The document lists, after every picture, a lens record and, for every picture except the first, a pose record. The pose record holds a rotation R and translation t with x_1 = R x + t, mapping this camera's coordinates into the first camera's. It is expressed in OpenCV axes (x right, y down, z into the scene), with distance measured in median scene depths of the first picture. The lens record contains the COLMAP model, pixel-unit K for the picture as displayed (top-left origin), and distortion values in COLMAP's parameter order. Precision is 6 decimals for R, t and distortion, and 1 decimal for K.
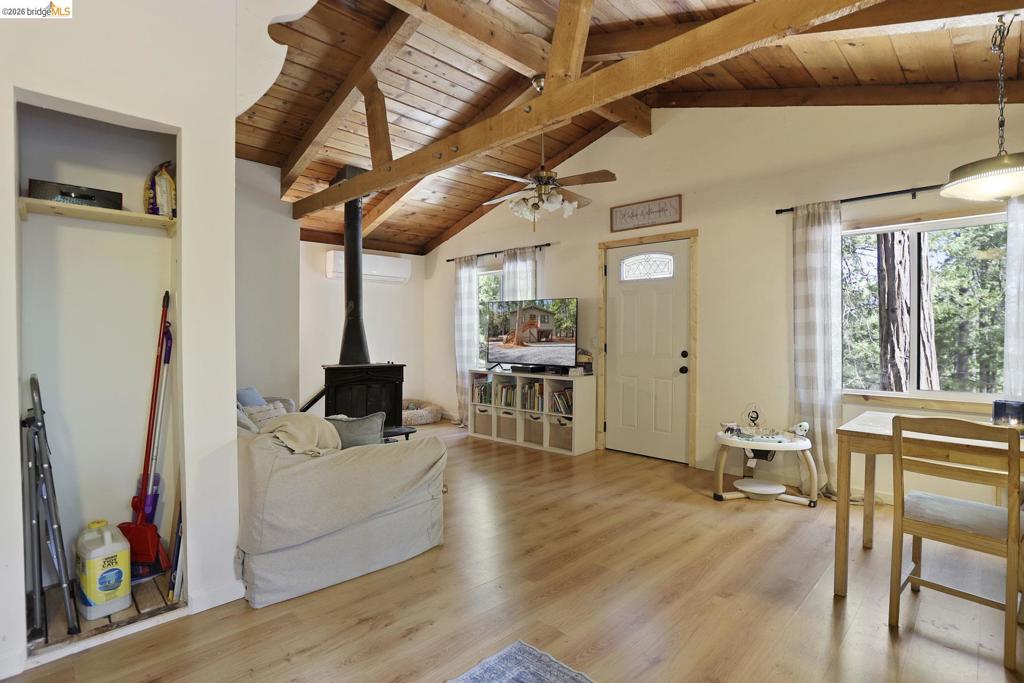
lens RADIAL K [[503.6, 0, 512.0], [0, 503.6, 341.5], [0, 0, 1]] dist [-0.078625, 0.032576]
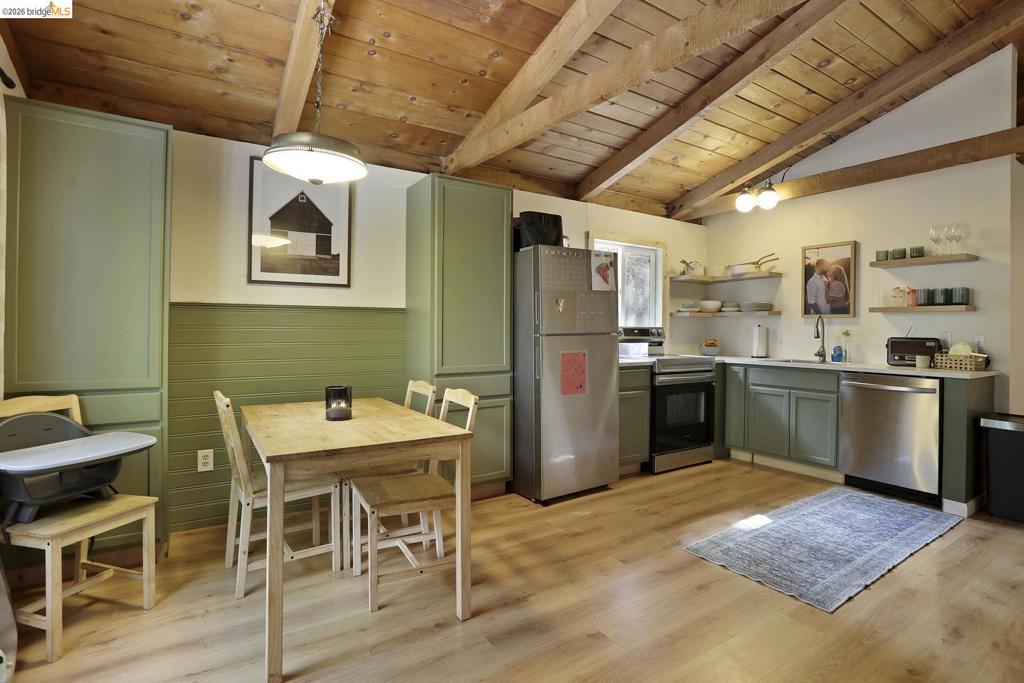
lens RADIAL K [[500.8, 0, 519.5], [0, 500.8, 332.3], [0, 0, 1]] dist [-0.074758, 0.031927]
pose [[-0.978432, -0.013380, 0.206135, 0.177631], [-0.008099, 0.999618, 0.026439, -0.010917], [-0.206410, 0.024200, -0.978166, 0.816265]]
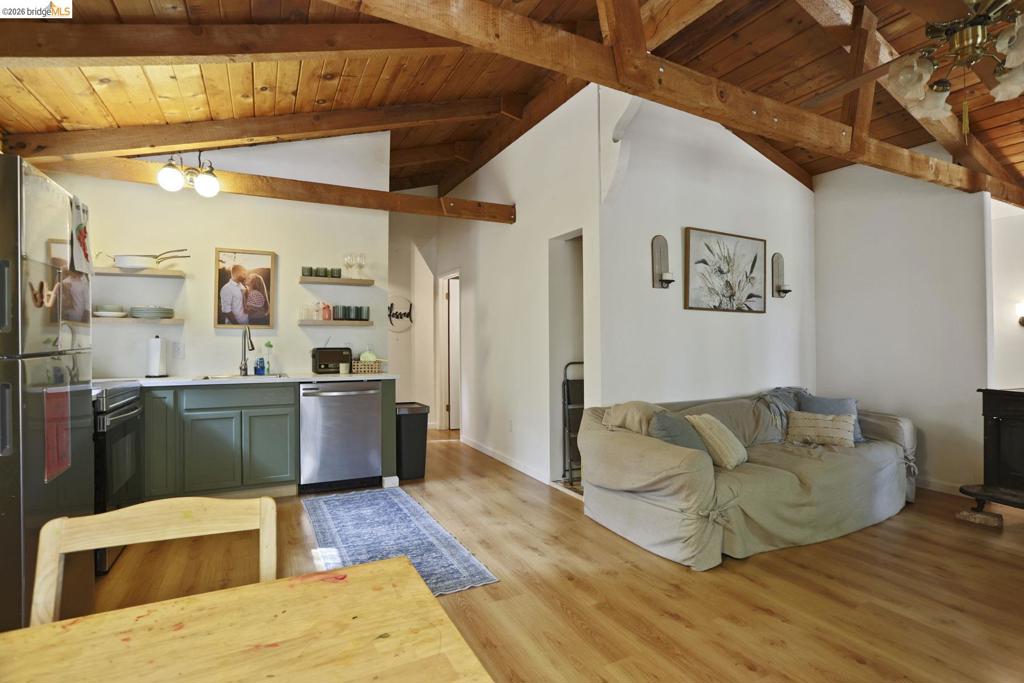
lens RADIAL K [[499.6, 0, 516.2], [0, 499.6, 336.1], [0, 0, 1]] dist [-0.073782, 0.032051]
pose [[-0.304123, -0.017004, -0.952481, 0.461343], [-0.018361, 0.999760, -0.011986, -0.003876], [0.952456, 0.013843, -0.304362, 0.536329]]
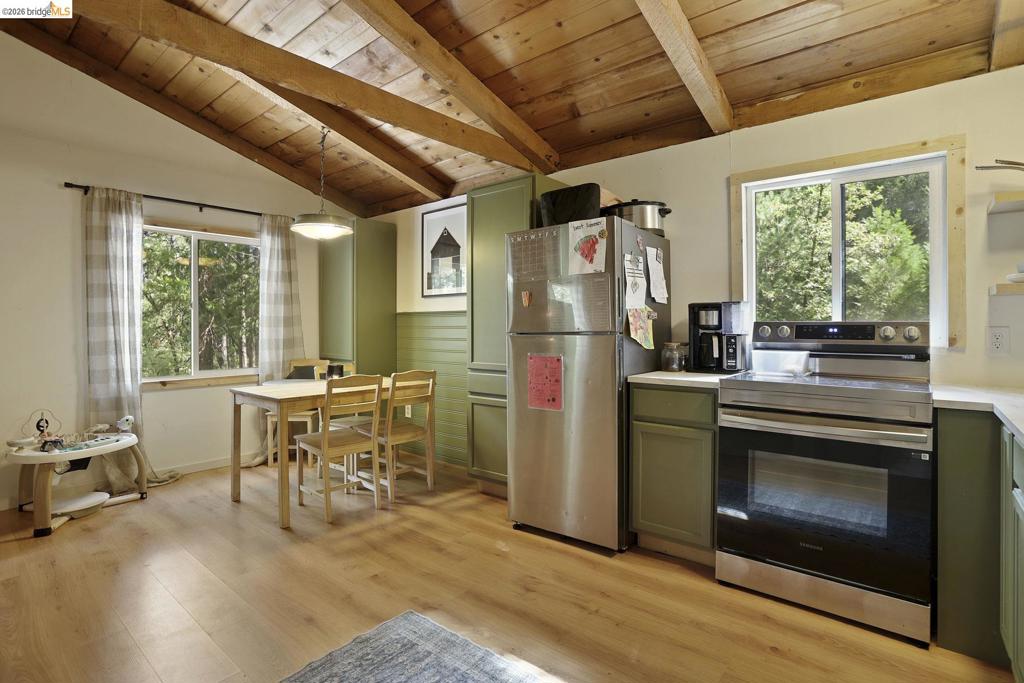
lens RADIAL K [[500.8, 0, 519.5], [0, 500.8, 332.3], [0, 0, 1]] dist [-0.074758, 0.031927]
pose [[-0.098807, -0.015561, 0.994985, -0.294100], [0.018300, 0.999680, 0.017451, -0.002485], [-0.994938, 0.019933, -0.098491, 0.221048]]
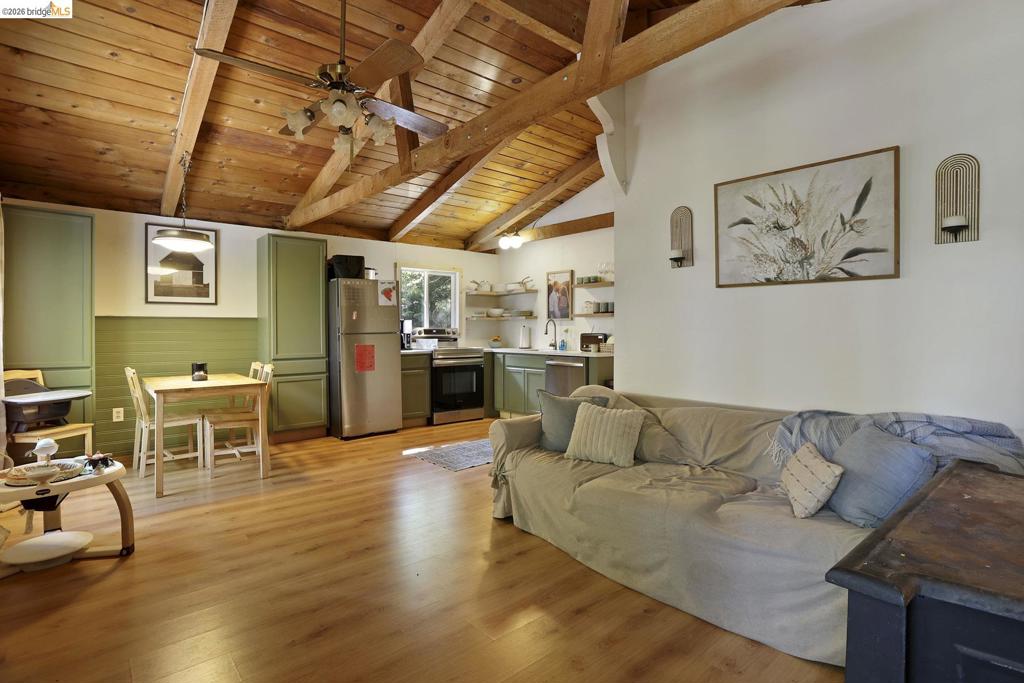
lens RADIAL K [[499.6, 0, 516.2], [0, 499.6, 336.1], [0, 0, 1]] dist [-0.073782, 0.032051]
pose [[-0.997964, -0.002785, 0.063723, -0.147368], [-0.000705, 0.999467, 0.032642, -0.020320], [-0.063780, 0.032530, -0.997434, 1.184714]]
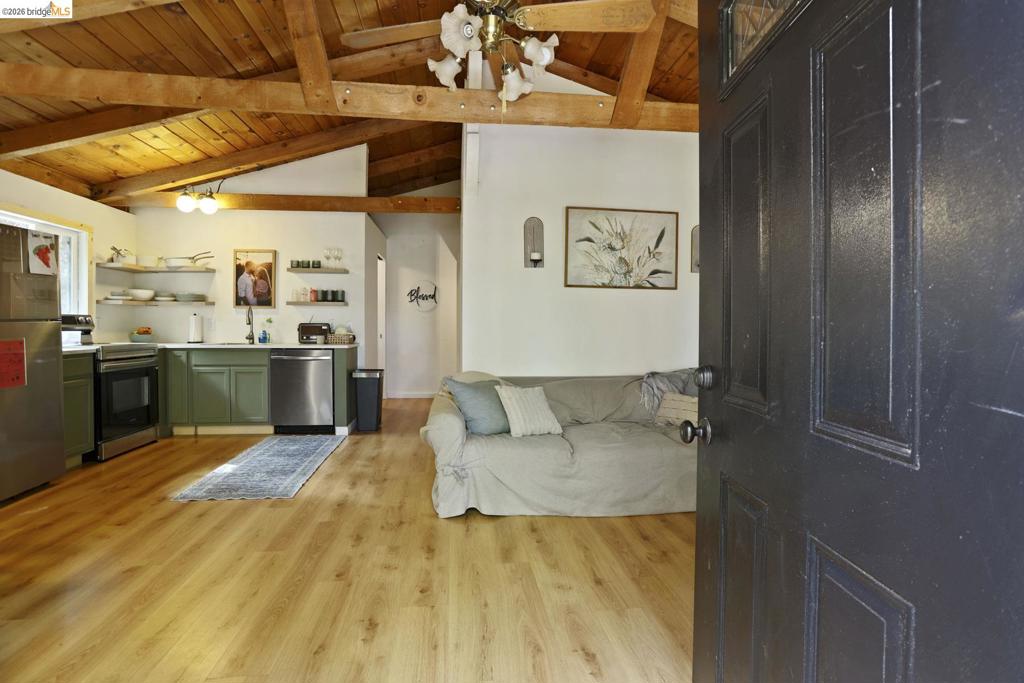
lens RADIAL K [[495.5, 0, 514.9], [0, 495.5, 330.5], [0, 0, 1]] dist [-0.072887, 0.033099]
pose [[-0.614067, 0.002292, -0.789251, 0.321512], [-0.023133, 0.999514, 0.020902, -0.004914], [0.788915, 0.031093, -0.613716, 0.980756]]
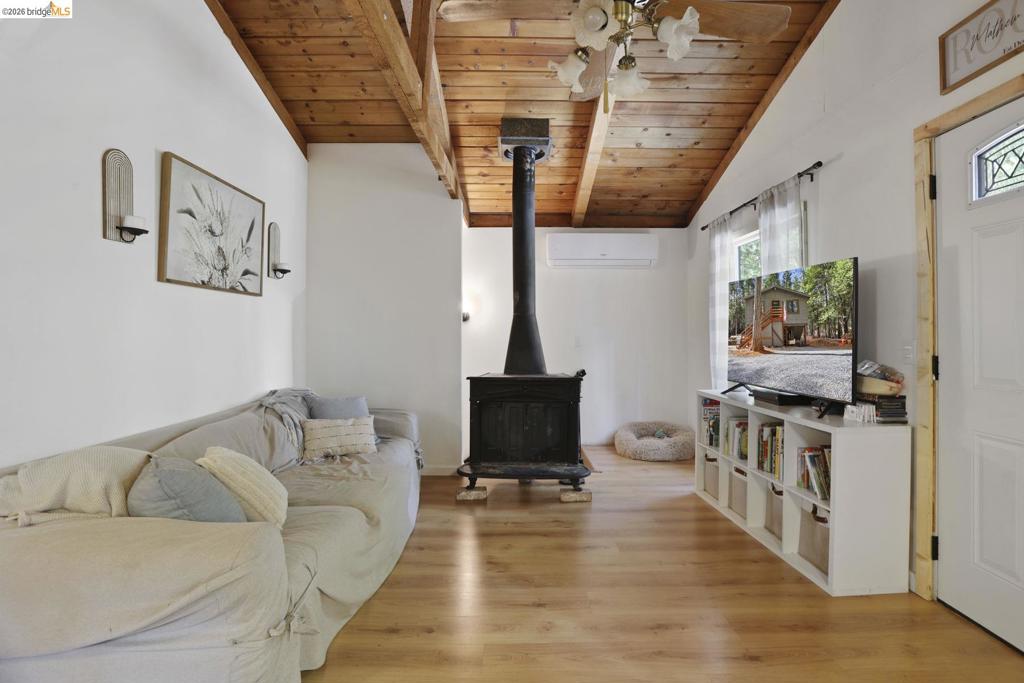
lens RADIAL K [[500.8, 0, 519.5], [0, 500.8, 332.3], [0, 0, 1]] dist [-0.074758, 0.031927]
pose [[0.712358, -0.006290, -0.701788, 0.226954], [-0.009246, 0.999789, -0.018346, -0.004955], [0.701755, 0.019558, 0.712150, 0.461403]]
